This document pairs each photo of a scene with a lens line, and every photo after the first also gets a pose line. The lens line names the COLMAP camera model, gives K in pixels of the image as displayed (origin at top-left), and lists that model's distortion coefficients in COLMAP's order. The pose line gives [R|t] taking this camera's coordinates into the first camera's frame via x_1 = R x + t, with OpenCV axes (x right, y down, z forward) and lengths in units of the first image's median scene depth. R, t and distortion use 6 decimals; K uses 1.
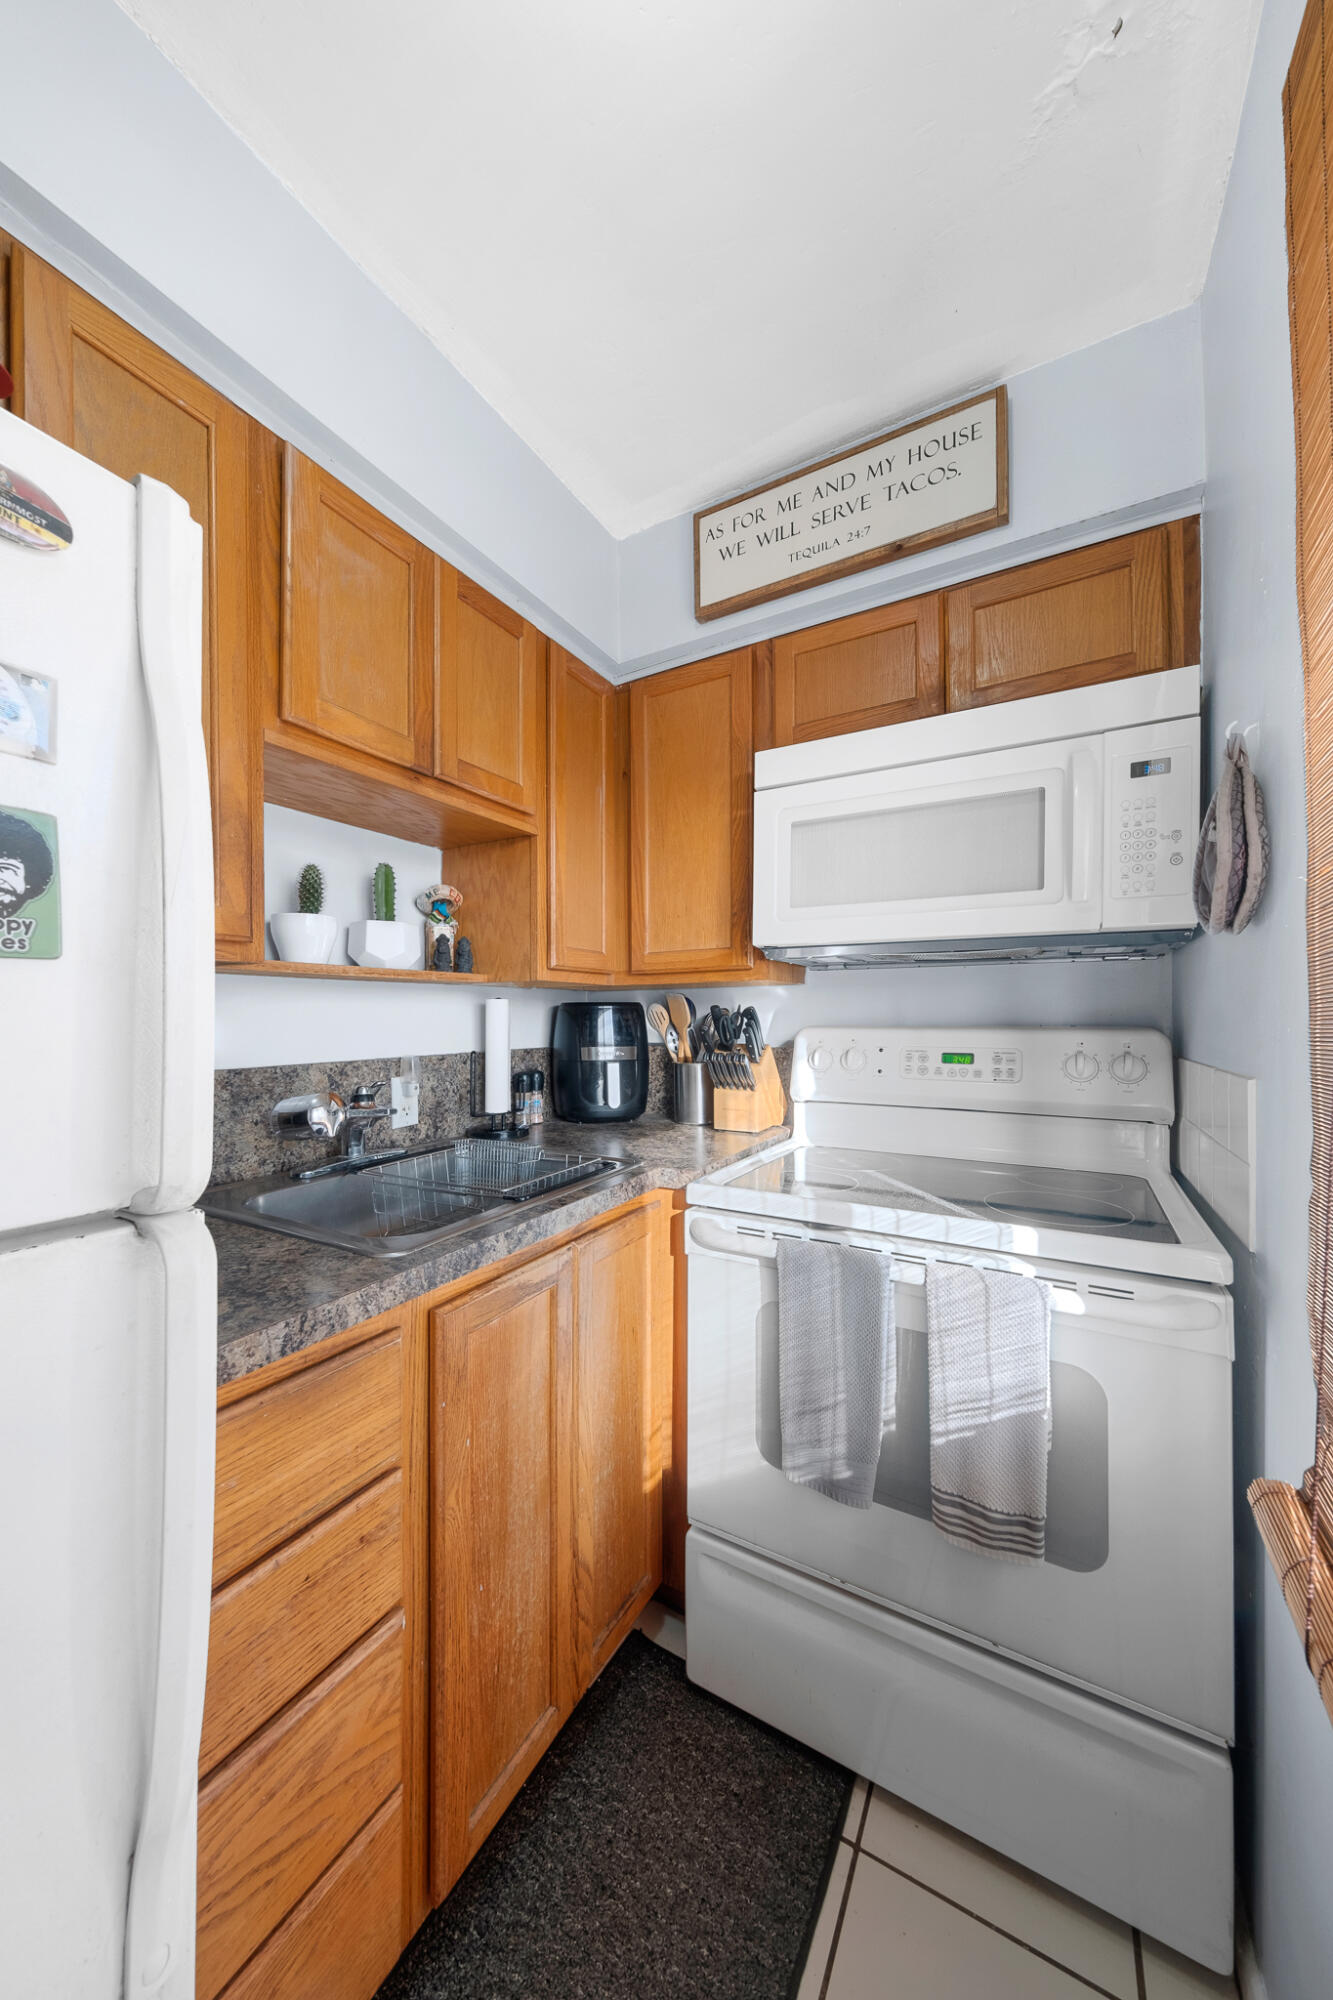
lens RADIAL K [[696.2, 0, 642.8], [0, 696.2, 1010.7], [0, 0, 1]] dist [-0.001312, -0.000204]
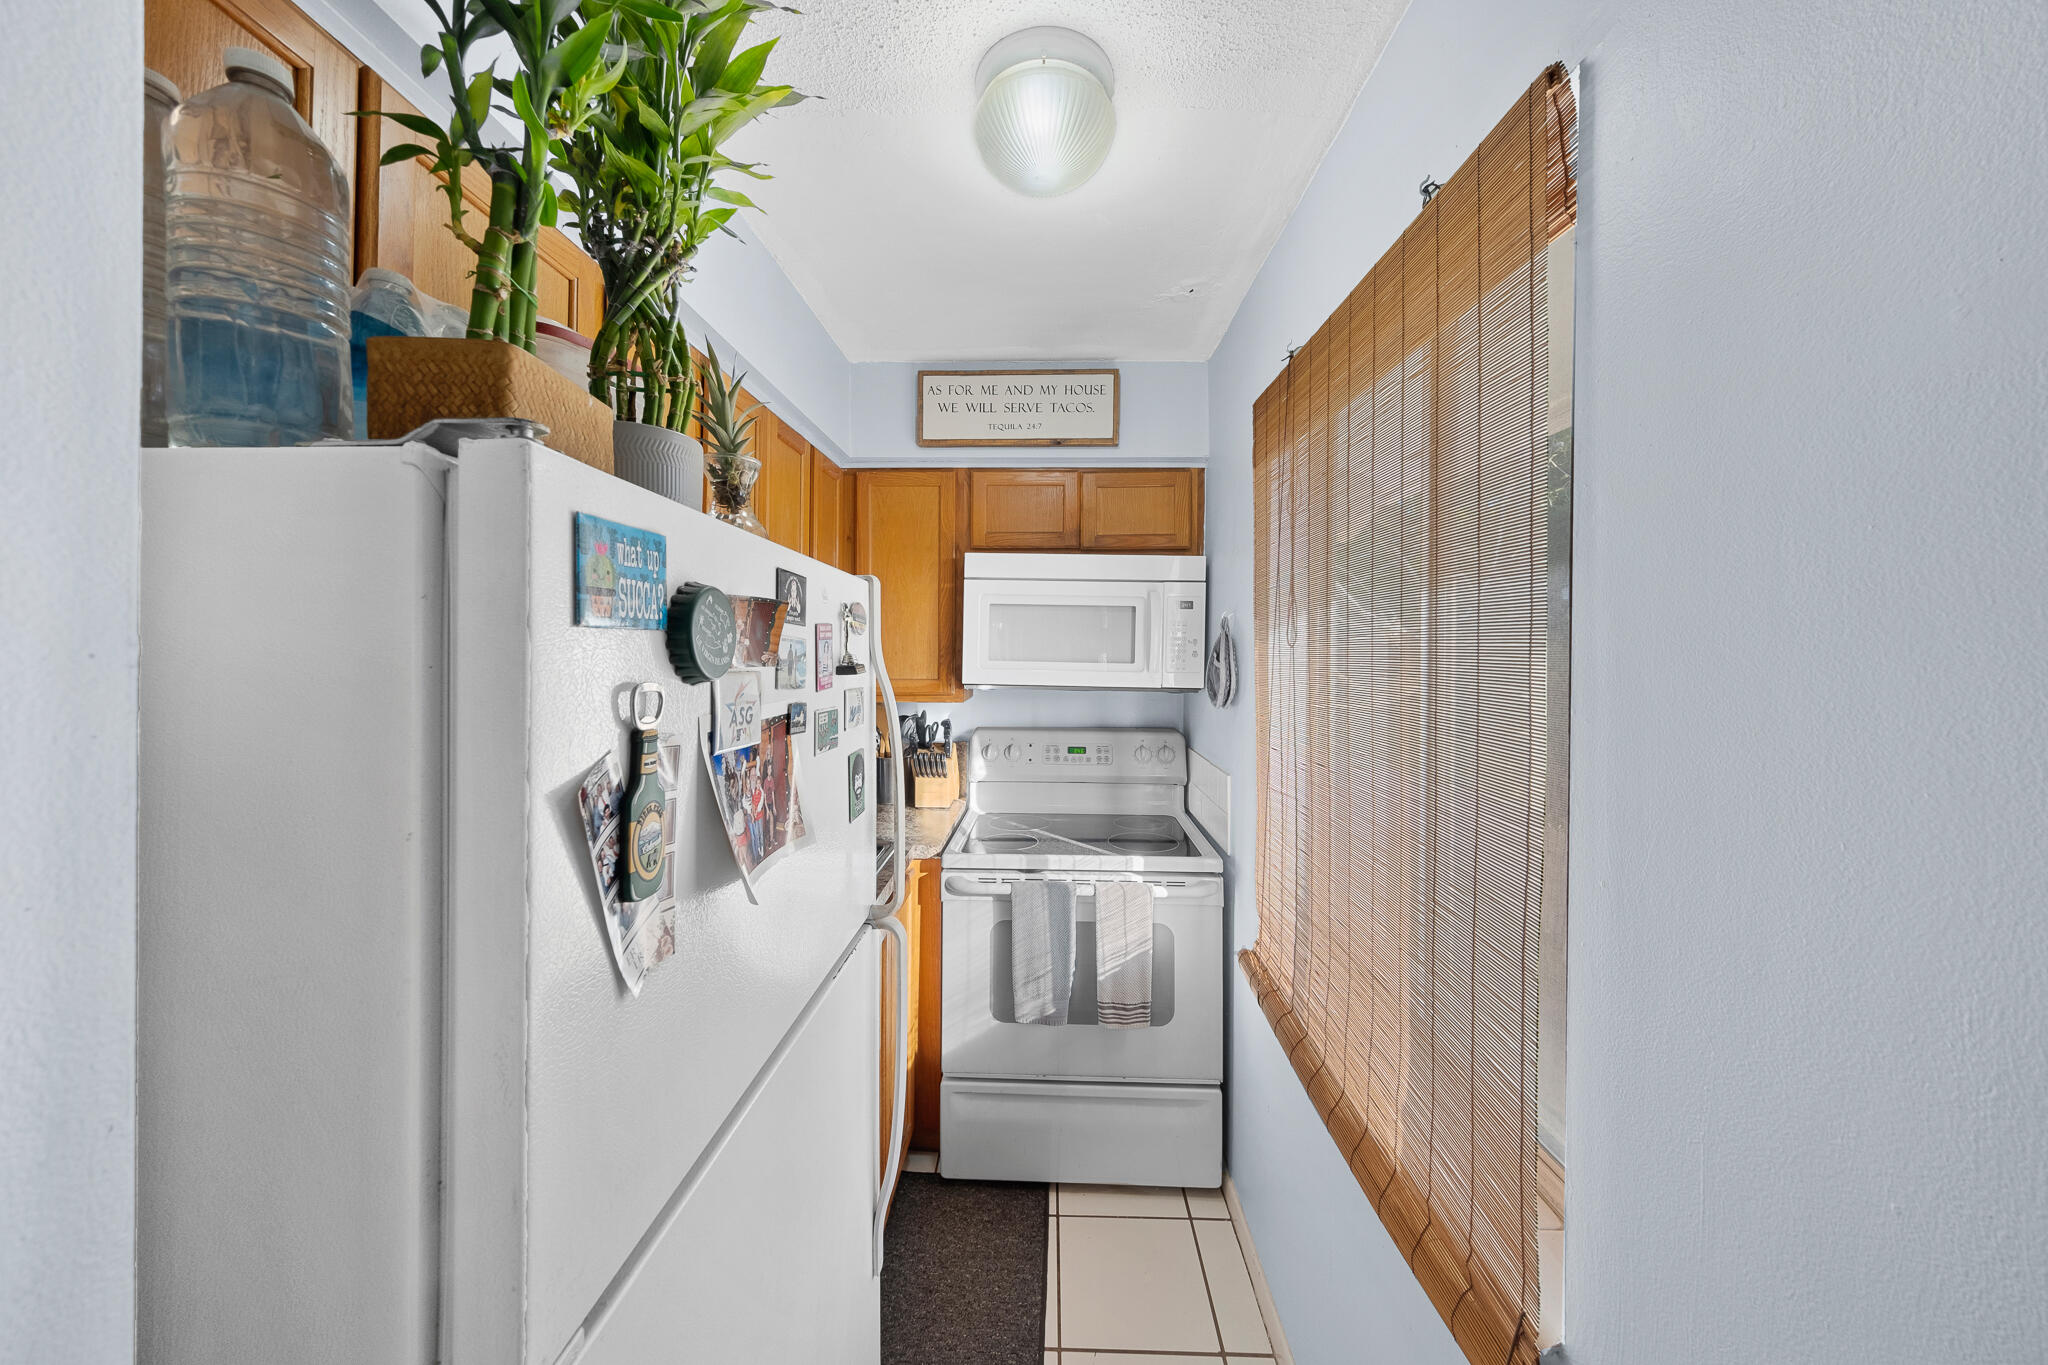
lens RADIAL K [[706.6, 0, 1023.0], [0, 706.6, 637.0], [0, 0, 1]] dist [-0.004411, -0.000406]
pose [[0.879196, 0.011224, 0.476329, -0.568366], [-0.011267, 0.999933, -0.002766, -0.245459], [-0.476328, -0.002935, 0.879263, -0.480351]]
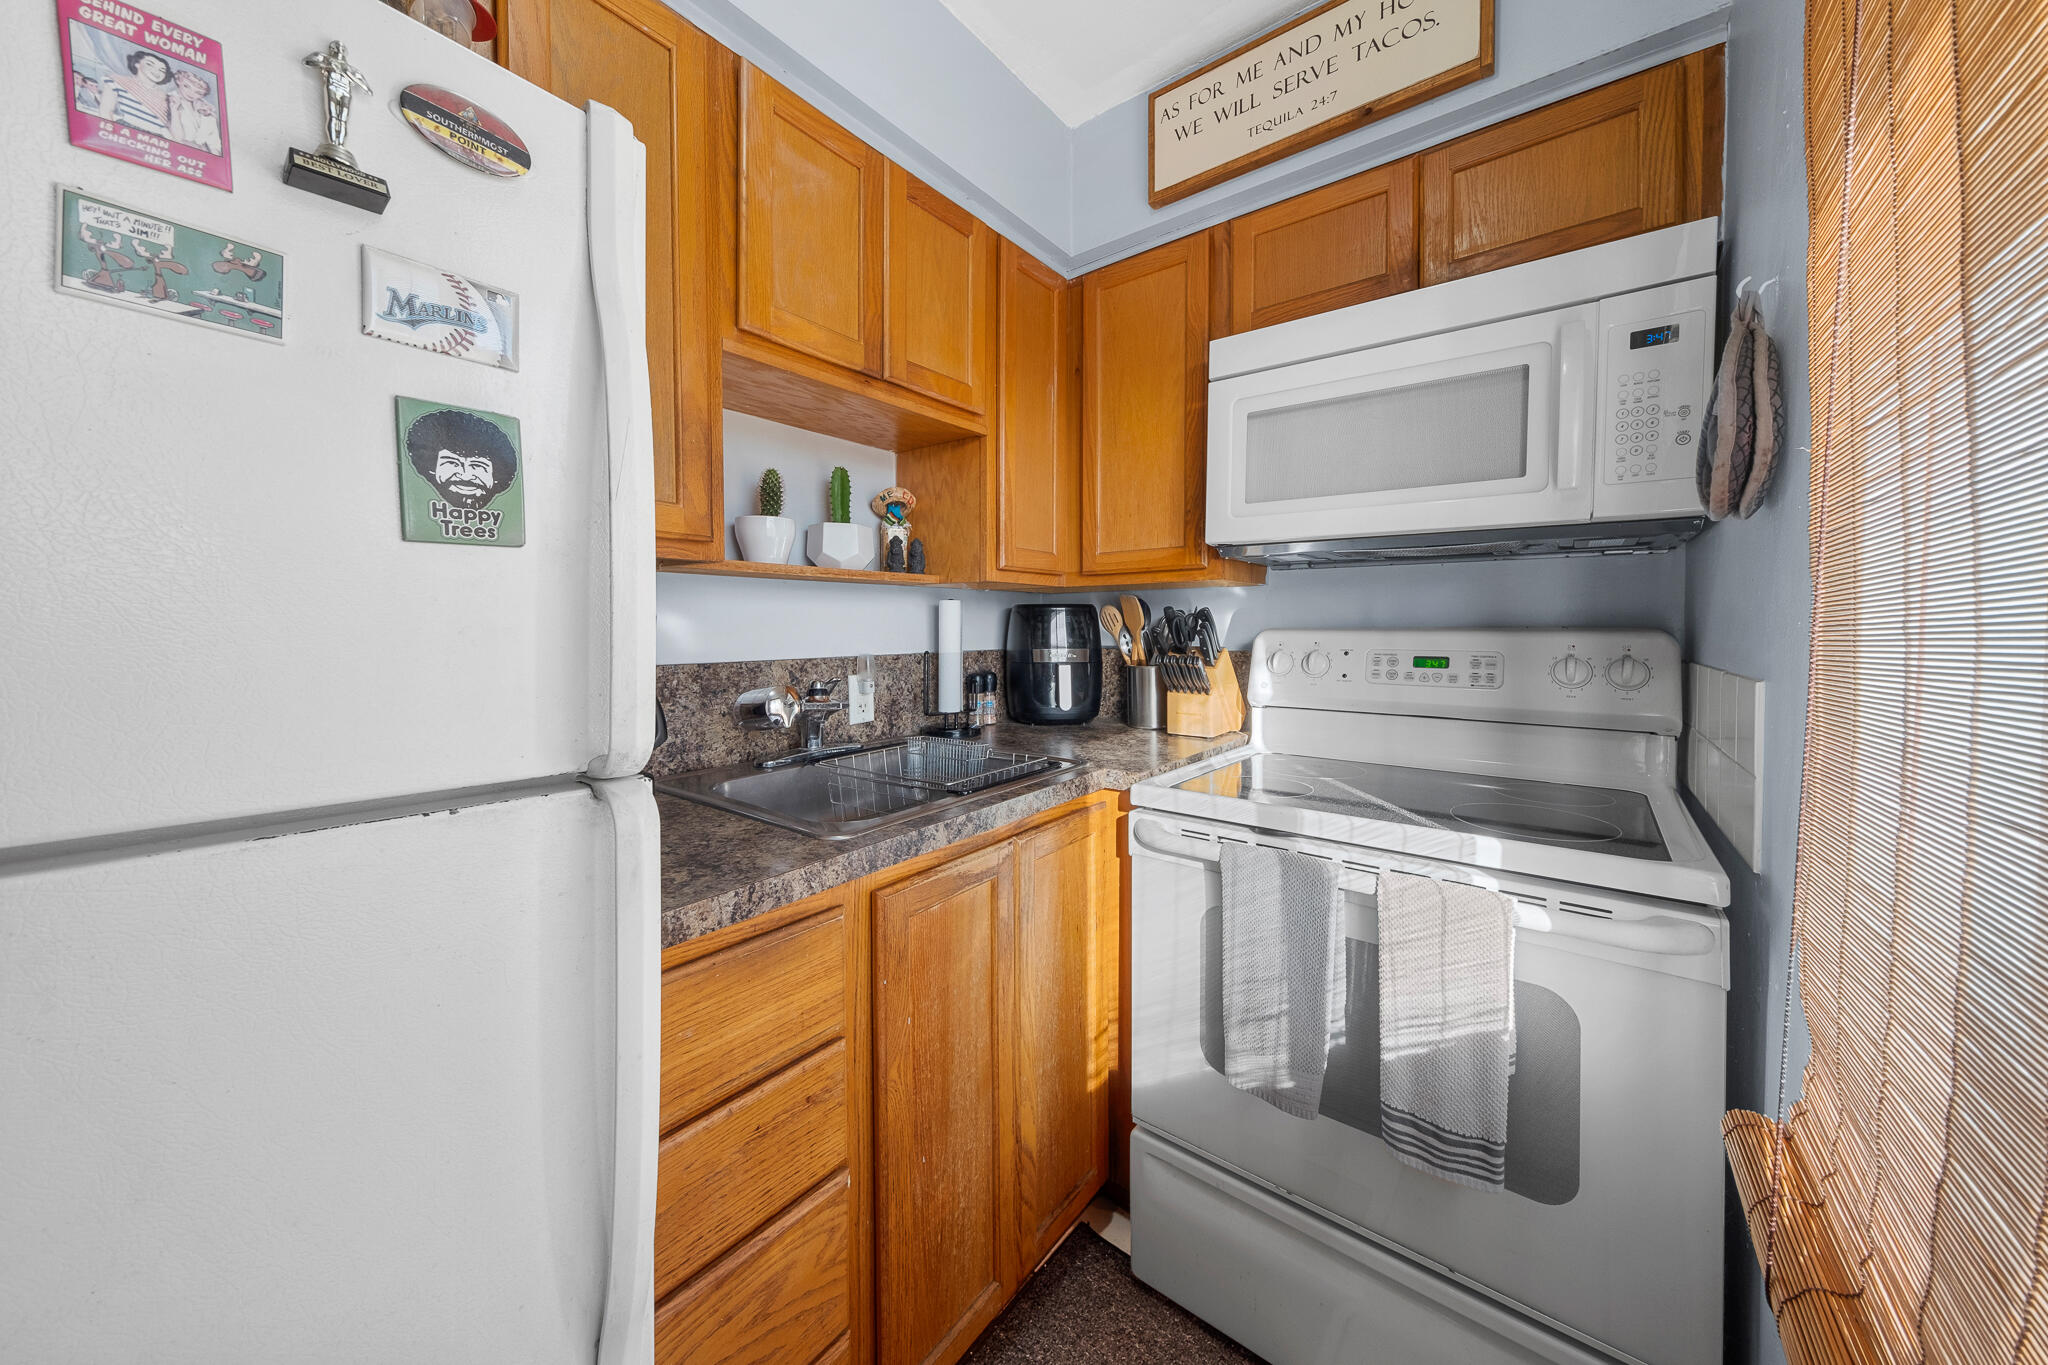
lens RADIAL K [[706.6, 0, 1023.0], [0, 706.6, 637.0], [0, 0, 1]] dist [-0.004411, -0.000406]
pose [[0.992047, 0.005490, -0.125749, 0.037923], [-0.002237, 0.999660, 0.025992, 0.014704], [0.125849, -0.025504, 0.991722, -0.009655]]
